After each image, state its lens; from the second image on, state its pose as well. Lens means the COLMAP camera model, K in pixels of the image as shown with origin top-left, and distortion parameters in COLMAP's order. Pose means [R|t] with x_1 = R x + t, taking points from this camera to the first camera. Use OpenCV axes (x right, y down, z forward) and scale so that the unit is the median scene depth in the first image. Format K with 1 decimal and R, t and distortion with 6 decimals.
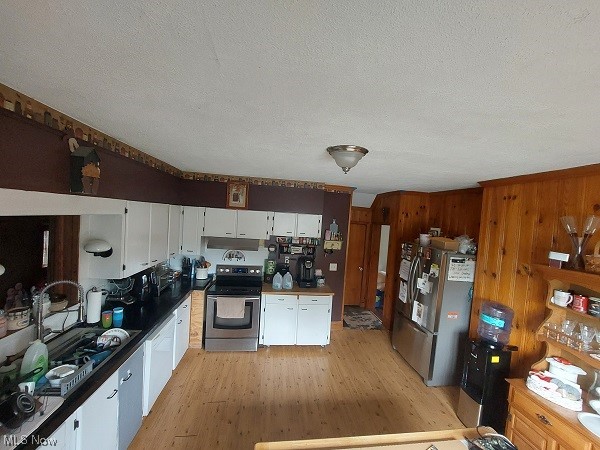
lens RADIAL K [[241.0, 0, 300.8], [0, 241.0, 226.0], [0, 0, 1]] dist [-0.009621, -0.000305]
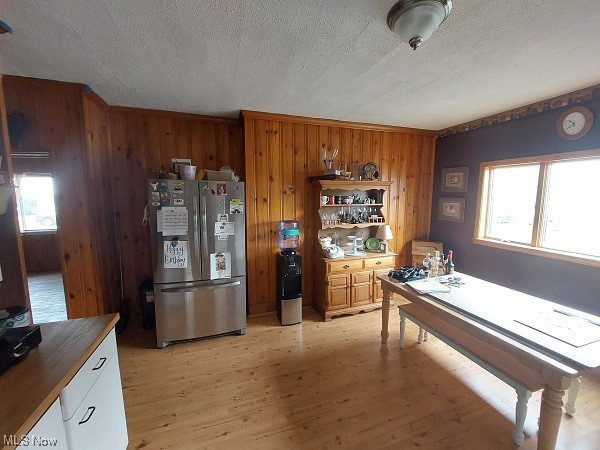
lens RADIAL K [[241.0, 0, 303.5], [0, 241.0, 224.0], [0, 0, 1]] dist [-0.009621, -0.000305]
pose [[-0.204317, -0.183420, 0.961567, -0.267737], [0.024045, 0.981052, 0.192246, 0.072258], [-0.978609, 0.062400, -0.196035, 0.776976]]
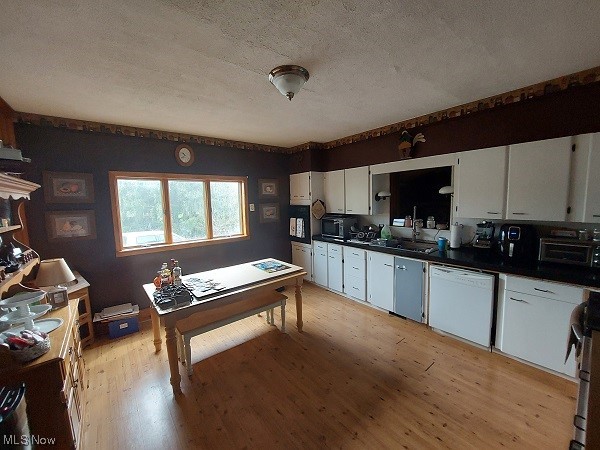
lens RADIAL K [[241.0, 0, 298.9], [0, 241.0, 222.5], [0, 0, 1]] dist [-0.009621, -0.000305]
pose [[-0.851107, 0.016066, -0.524747, 0.370042], [-0.045591, 0.993494, 0.104363, 0.095625], [0.523010, 0.112748, -0.844837, 1.015693]]
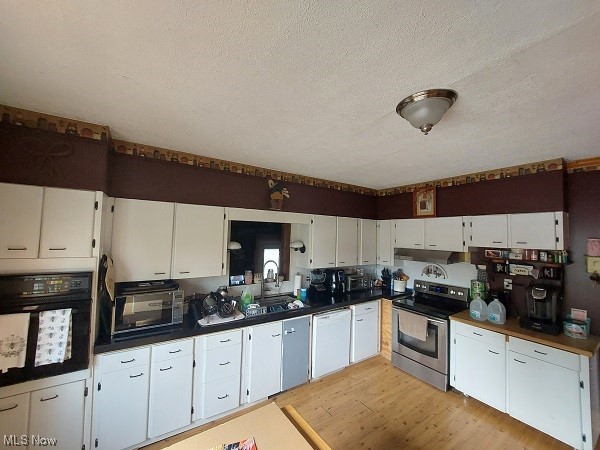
lens RADIAL K [[241.0, 0, 305.2], [0, 241.0, 226.2], [0, 0, 1]] dist [-0.009621, -0.000305]
pose [[0.454531, -0.091494, -0.886020, 0.339472], [-0.031918, 0.992399, -0.118853, 0.086489], [0.890159, 0.082303, 0.448155, 0.192085]]
